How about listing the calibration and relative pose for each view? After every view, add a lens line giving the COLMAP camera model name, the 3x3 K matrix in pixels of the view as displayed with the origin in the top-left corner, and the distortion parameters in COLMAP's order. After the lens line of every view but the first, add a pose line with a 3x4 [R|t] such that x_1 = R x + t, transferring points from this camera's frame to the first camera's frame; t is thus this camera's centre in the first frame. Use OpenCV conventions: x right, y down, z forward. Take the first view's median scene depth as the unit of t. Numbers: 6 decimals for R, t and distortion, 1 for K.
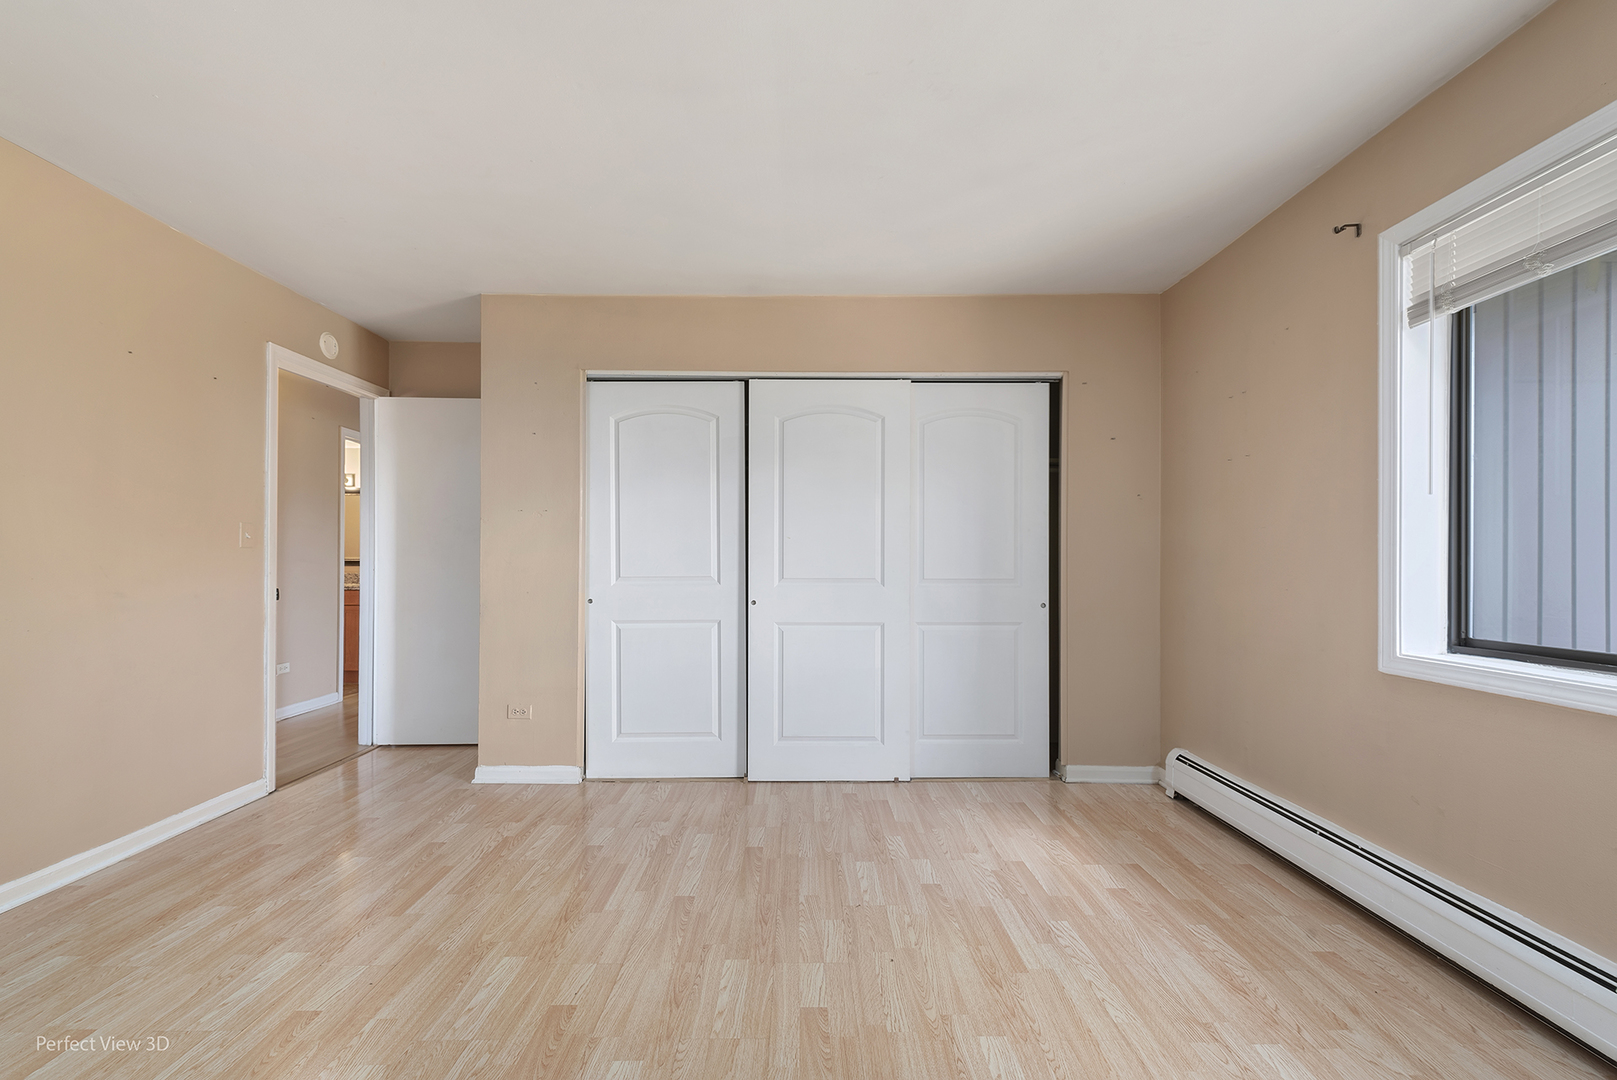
lens RADIAL K [[661.0, 0, 805.5], [0, 661.0, 562.3], [0, 0, 1]] dist [0.001510, 0.000133]
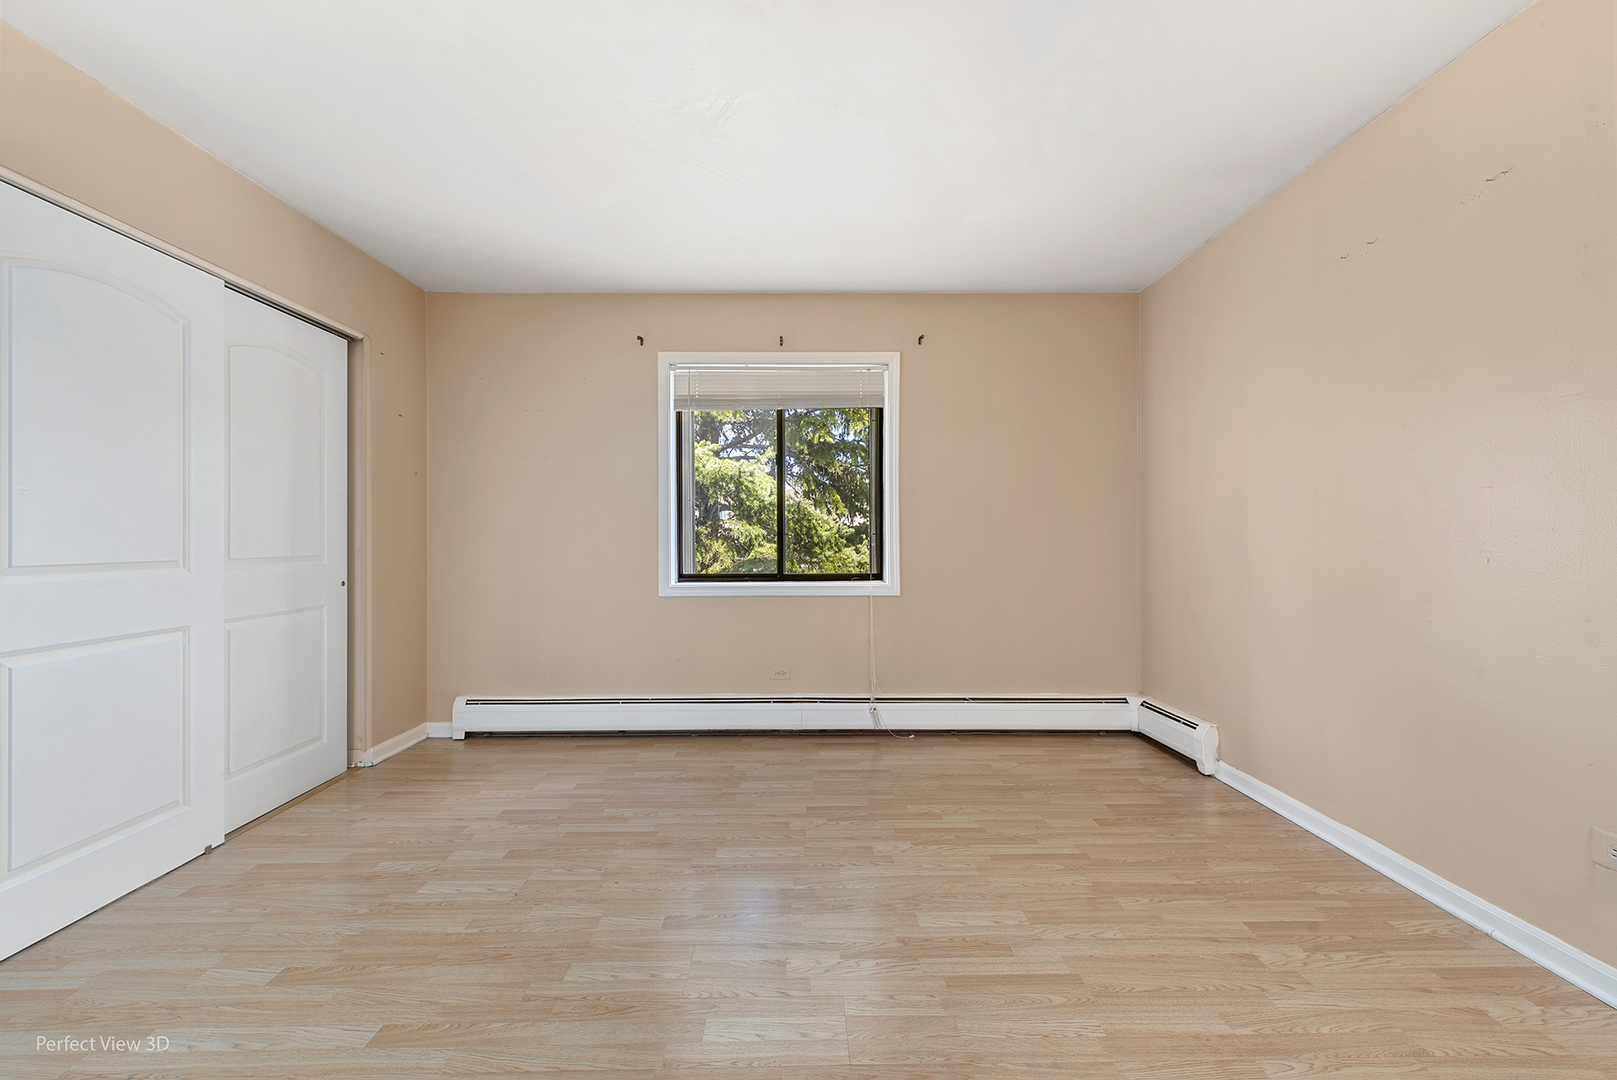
lens RADIAL K [[666.2, 0, 808.5], [0, 666.2, 540.0], [0, 0, 1]] dist [0.000487, 0.000034]
pose [[-0.019853, -0.007326, 0.999776, -0.758033], [-0.000990, 0.999973, 0.007307, -0.002285], [-0.999802, -0.000845, -0.019860, 0.506483]]
